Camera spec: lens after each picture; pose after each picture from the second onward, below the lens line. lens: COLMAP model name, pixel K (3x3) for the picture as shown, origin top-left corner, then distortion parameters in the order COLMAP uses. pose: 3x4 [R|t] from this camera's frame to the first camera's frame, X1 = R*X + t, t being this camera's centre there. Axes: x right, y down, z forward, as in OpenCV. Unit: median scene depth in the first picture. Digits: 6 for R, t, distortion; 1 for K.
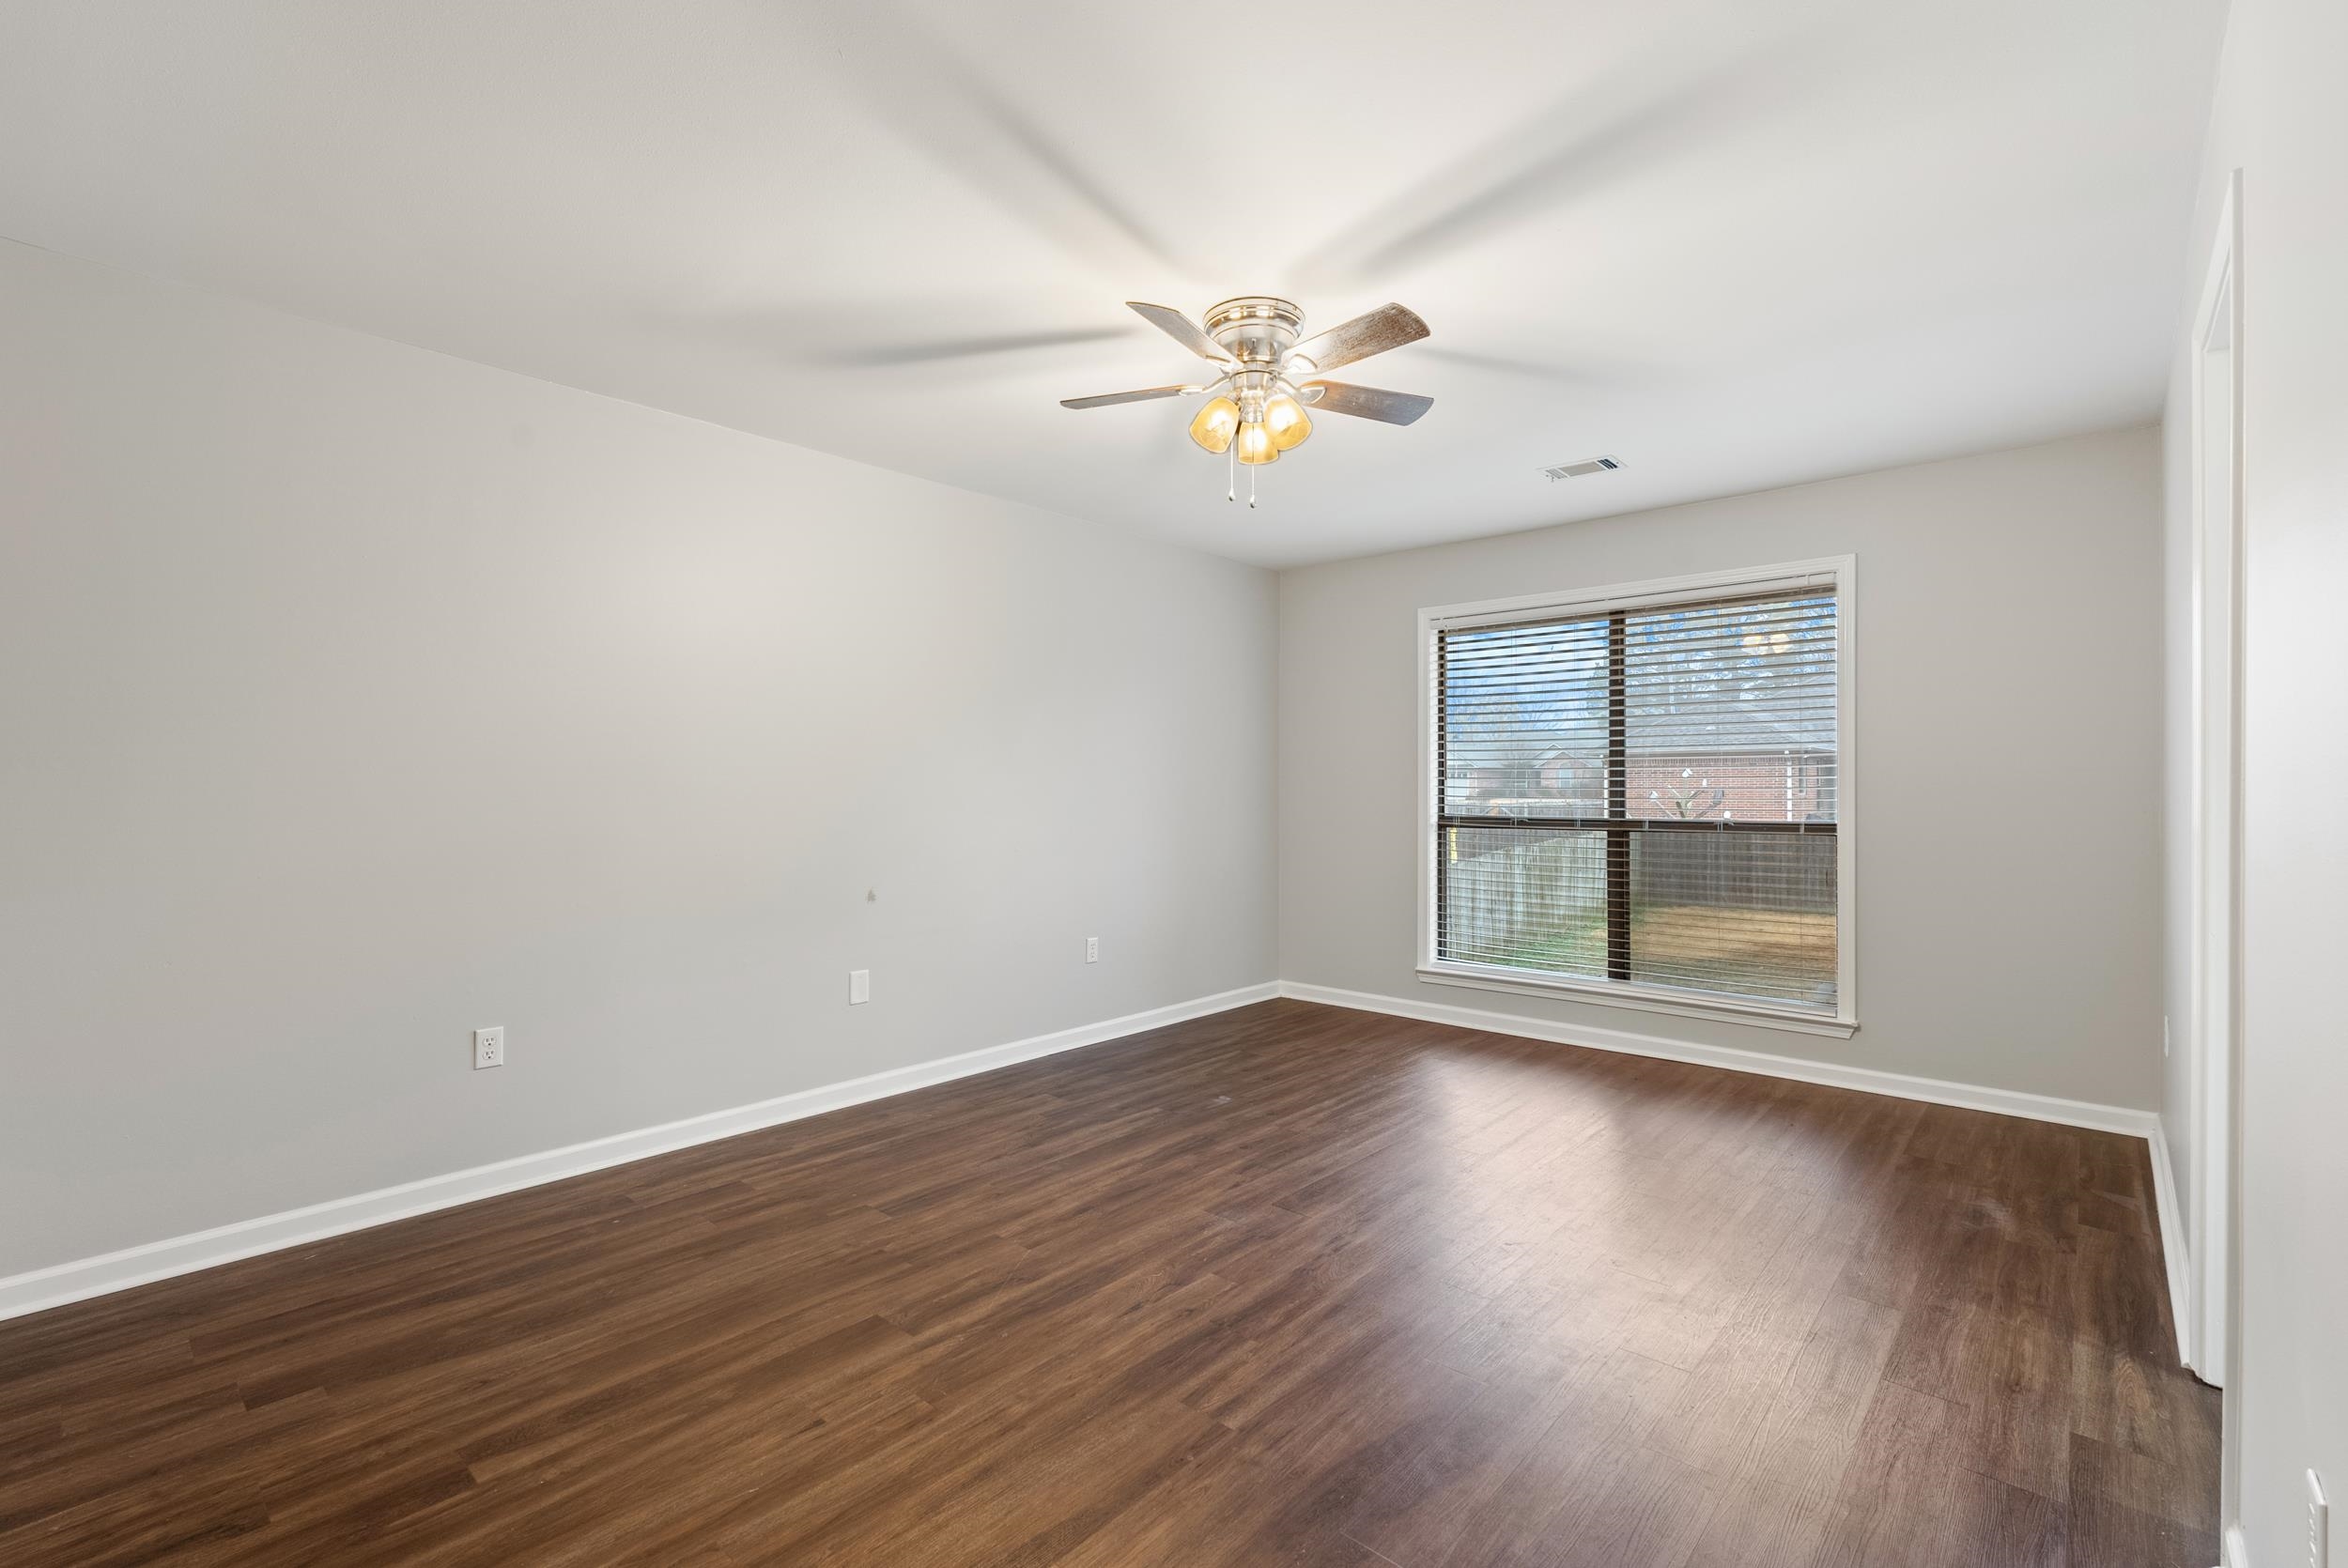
lens RADIAL K [[1037.7, 0, 1156.9], [0, 1037.7, 769.1], [0, 0, 1]] dist [-0.003709, 0.000166]
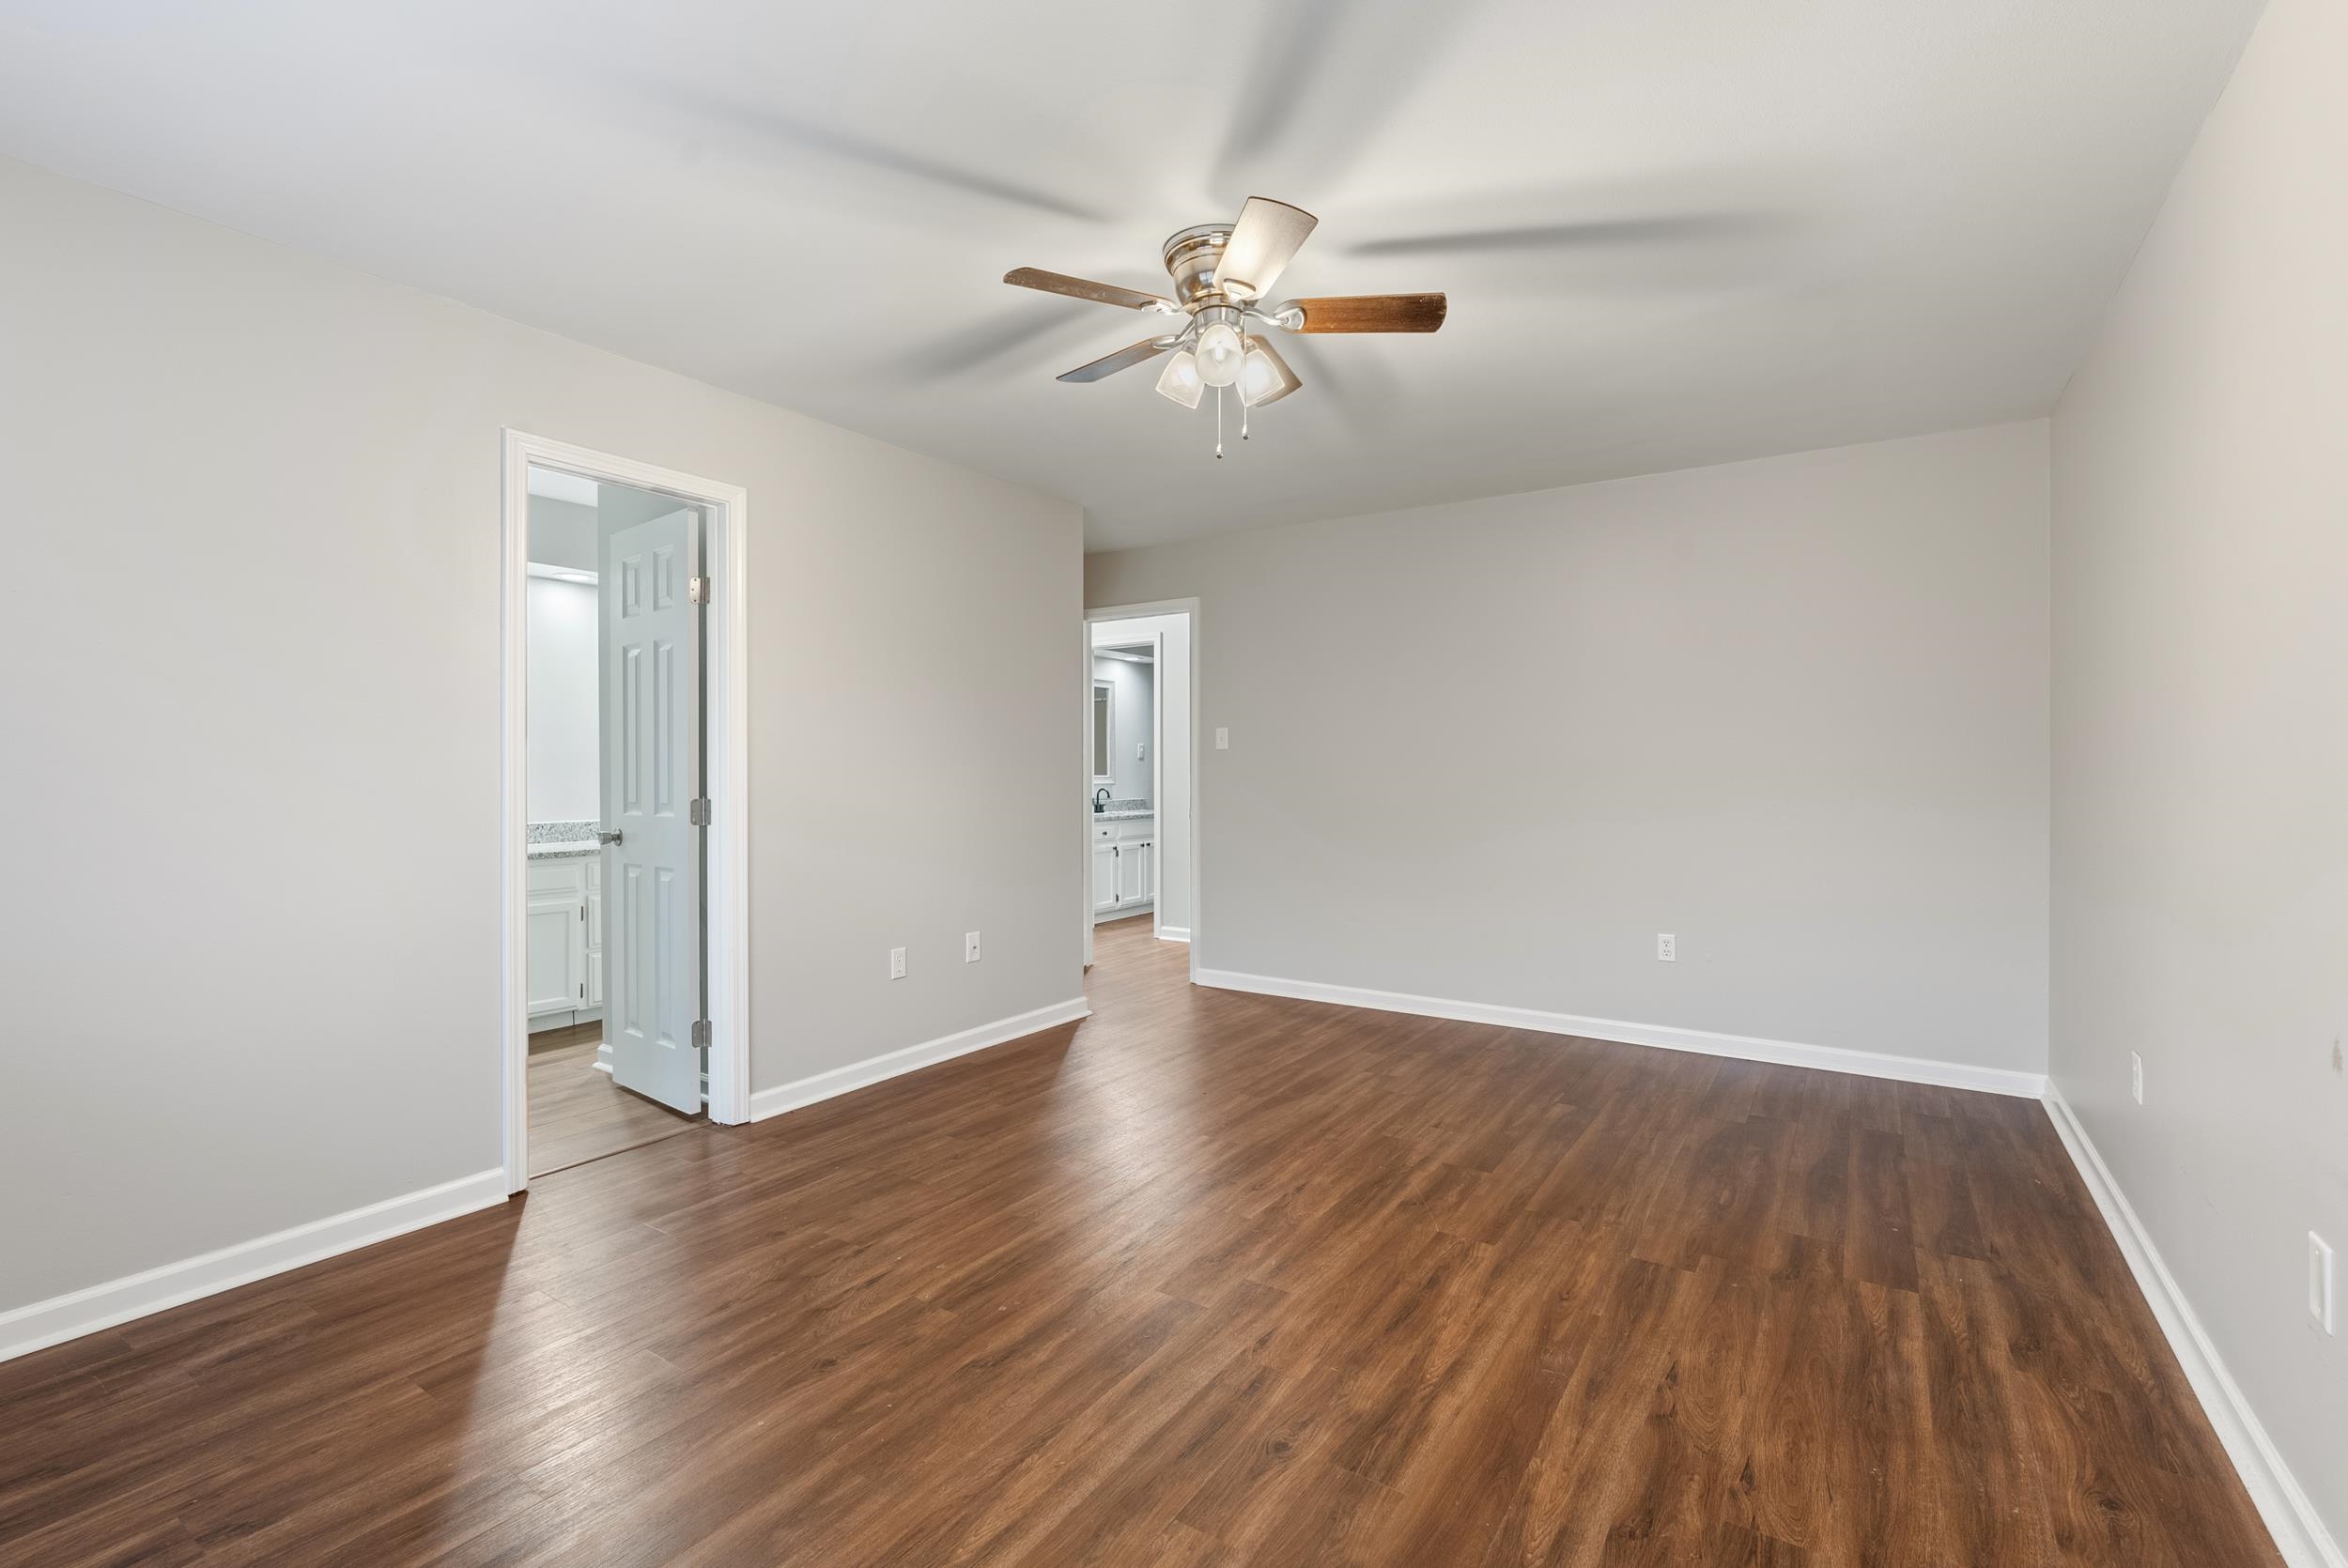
lens RADIAL K [[1037.7, 0, 1173.8], [0, 1037.7, 784.3], [0, 0, 1]] dist [-0.003709, 0.000166]
pose [[-0.987751, 0.002005, -0.156023, 0.255816], [0.002870, 0.999982, -0.005319, 0.038287], [0.156009, -0.005702, -0.987739, 1.773019]]
